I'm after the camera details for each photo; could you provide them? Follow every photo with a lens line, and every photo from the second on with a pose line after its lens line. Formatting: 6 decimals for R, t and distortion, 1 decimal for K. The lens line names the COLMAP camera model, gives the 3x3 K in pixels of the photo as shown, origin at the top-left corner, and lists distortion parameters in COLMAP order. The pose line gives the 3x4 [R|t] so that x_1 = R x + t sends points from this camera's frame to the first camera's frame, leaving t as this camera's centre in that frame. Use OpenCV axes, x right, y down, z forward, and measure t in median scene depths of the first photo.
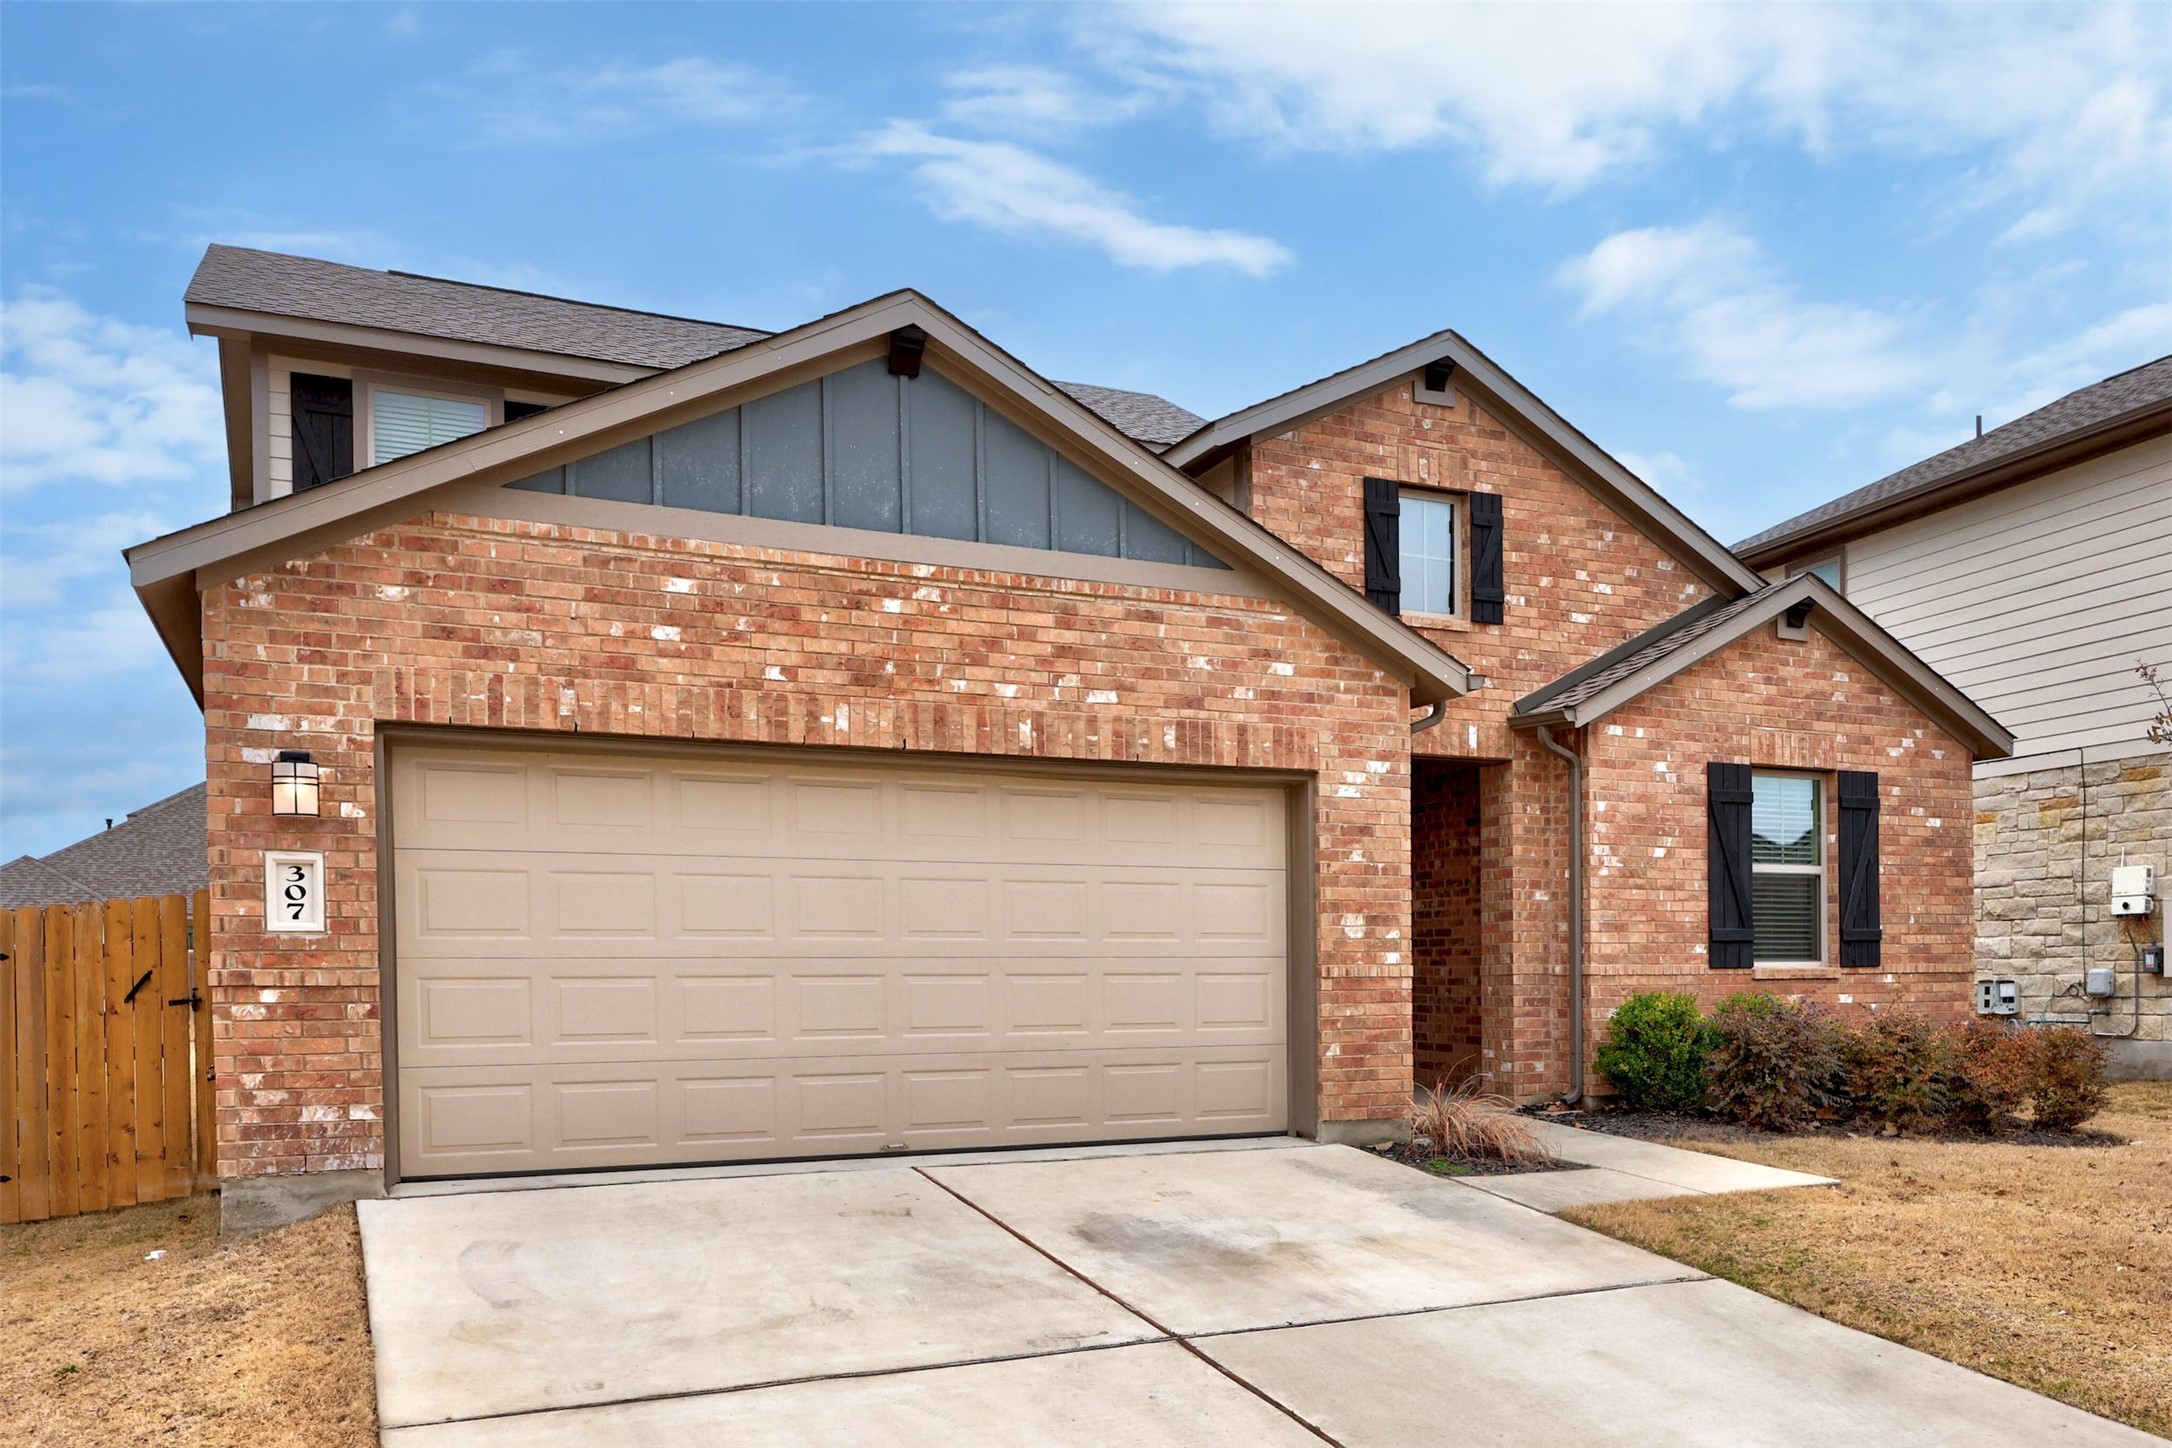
lens RADIAL K [[1692.1, 0, 1264.8], [0, 1692.1, 1039.6], [0, 0, 1]] dist [-0.002777, 0.001169]
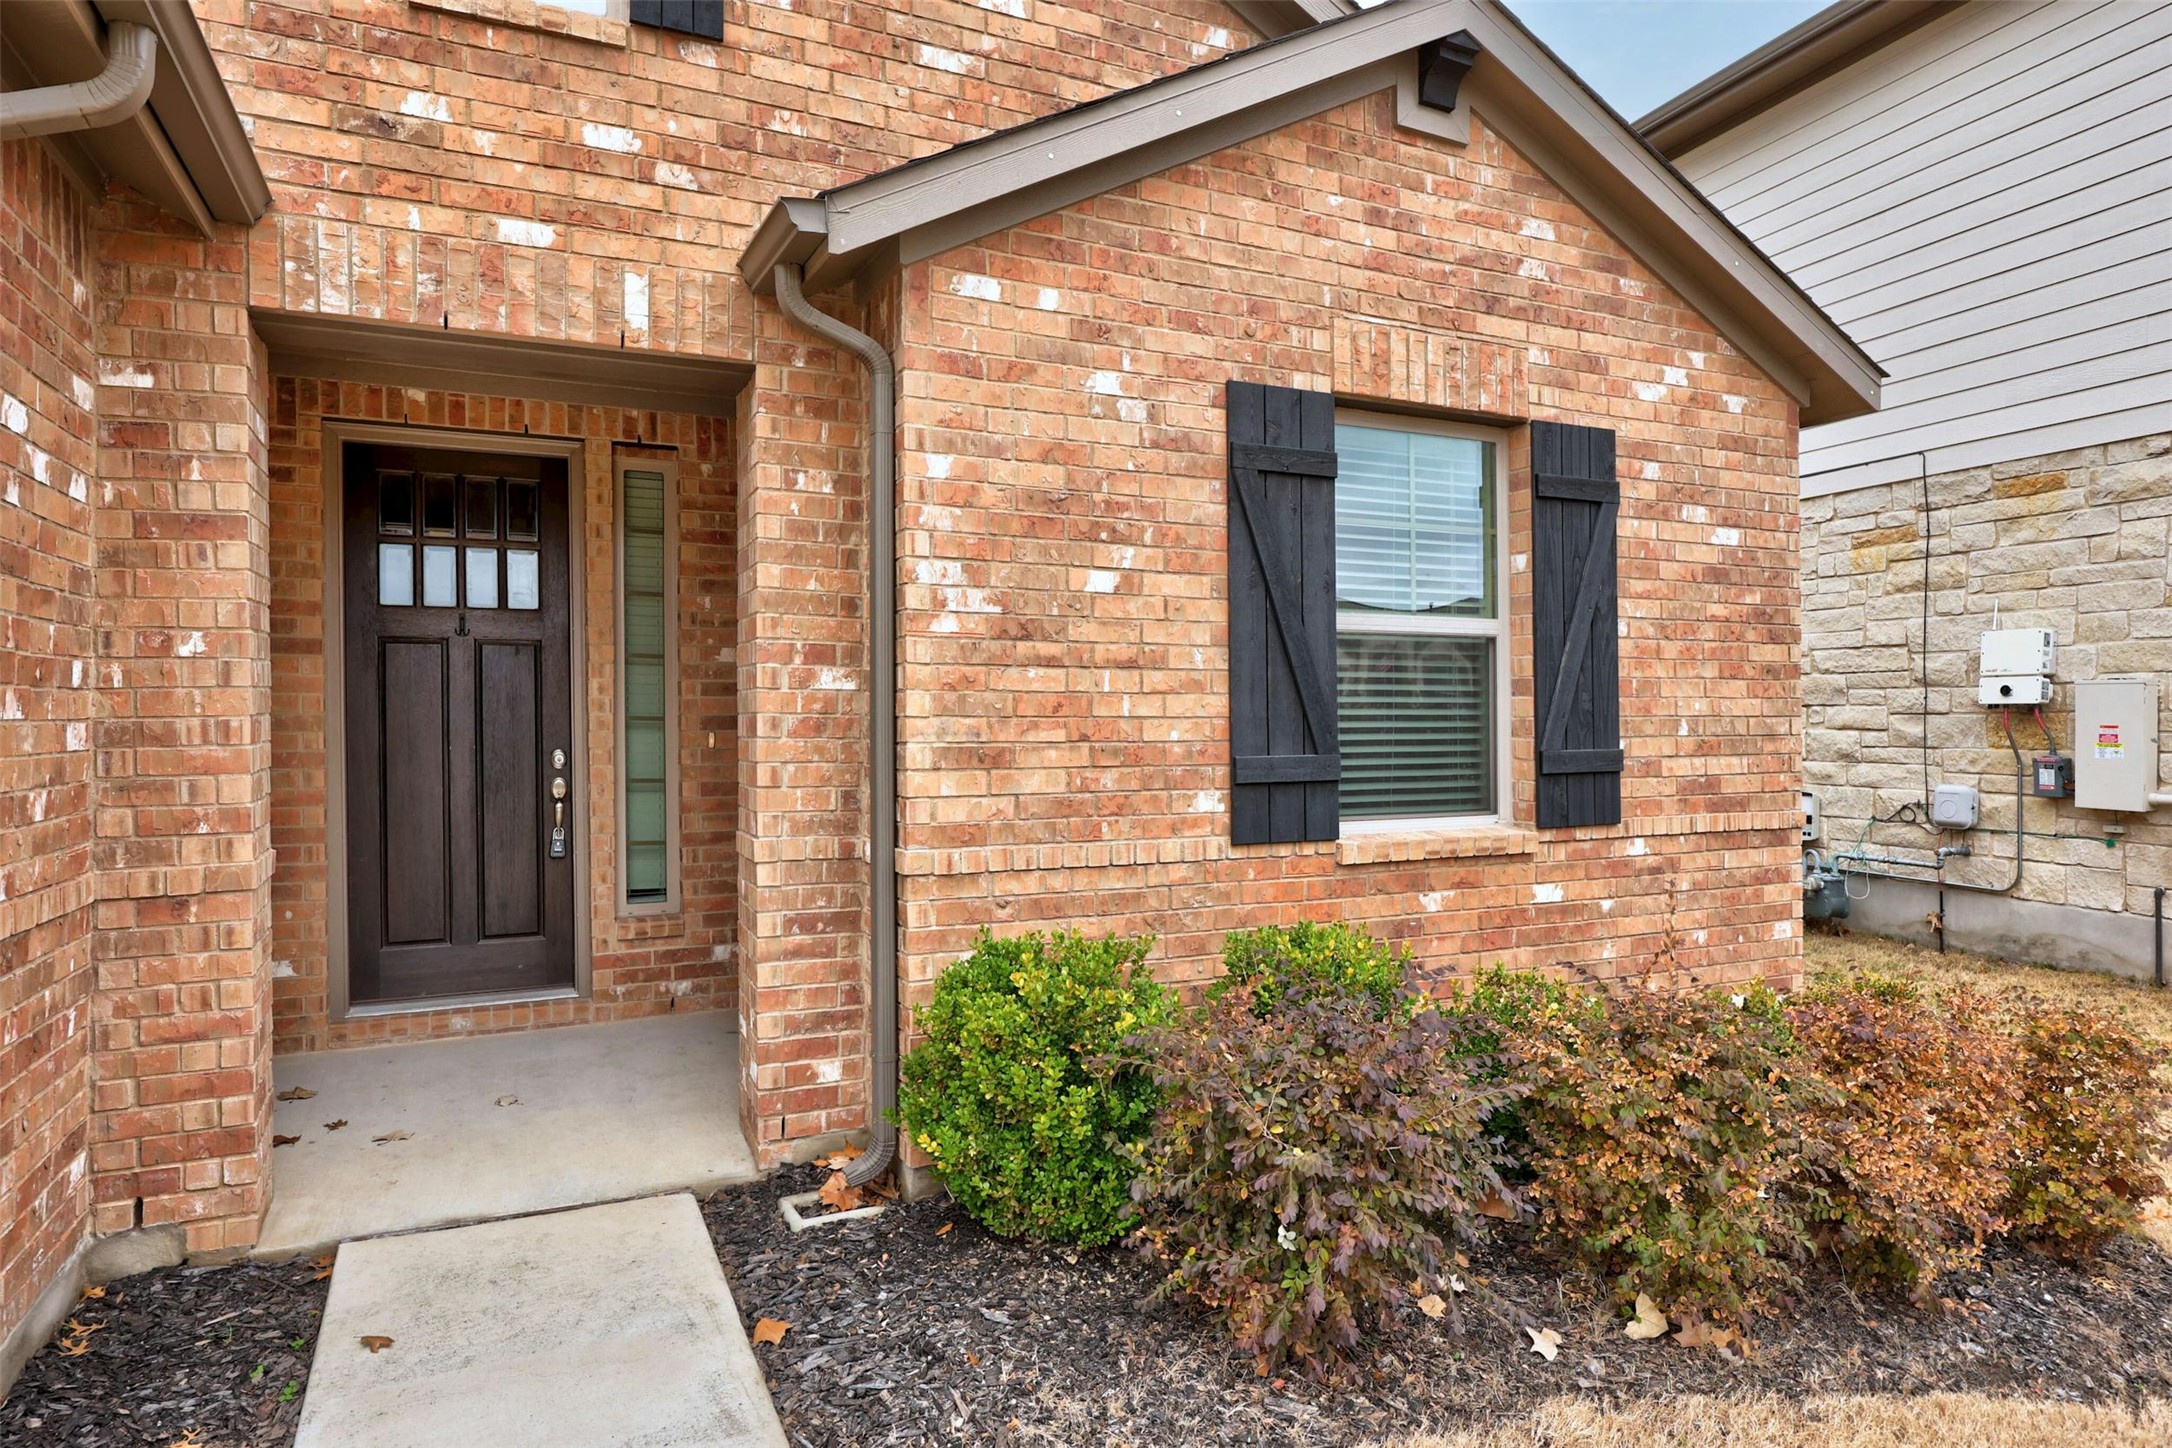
lens RADIAL K [[1296.8, 0, 1098.3], [0, 1296.8, 733.0], [0, 0, 1]] dist [0.001811, 0.000485]
pose [[0.999548, 0.008876, -0.028731, 0.254832], [-0.009607, 0.999631, -0.025423, -0.067145], [0.028494, 0.025688, 0.999264, 0.706953]]
